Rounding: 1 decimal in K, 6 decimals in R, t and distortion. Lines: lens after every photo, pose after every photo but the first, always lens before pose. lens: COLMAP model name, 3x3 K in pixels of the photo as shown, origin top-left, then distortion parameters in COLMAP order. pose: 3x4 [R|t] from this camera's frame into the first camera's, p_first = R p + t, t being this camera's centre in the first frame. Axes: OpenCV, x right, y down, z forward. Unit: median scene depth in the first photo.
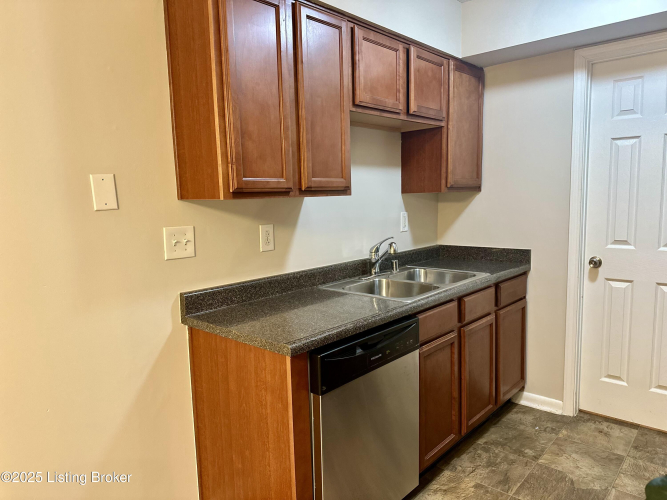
lens RADIAL K [[472.9, 0, 333.5], [0, 472.9, 250.0], [0, 0, 1]] dist [0.064618, -0.071632]
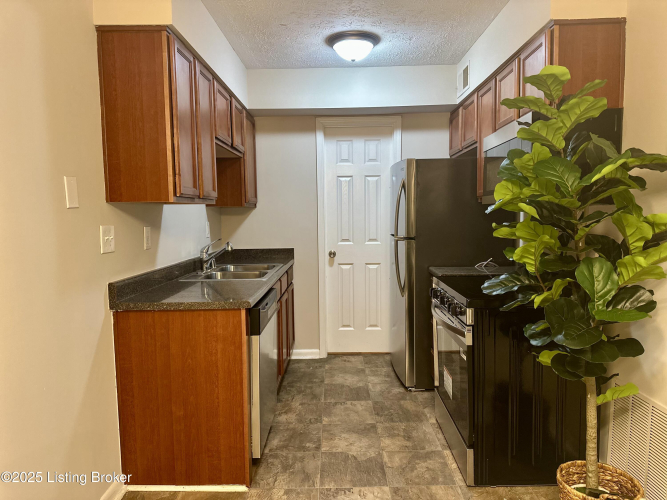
lens RADIAL K [[472.9, 0, 333.5], [0, 472.9, 250.0], [0, 0, 1]] dist [0.064618, -0.071632]
pose [[0.750183, -0.035795, 0.660261, -0.489919], [0.072494, 0.996967, -0.028318, 0.059922], [-0.657244, 0.069109, 0.750502, -0.165305]]
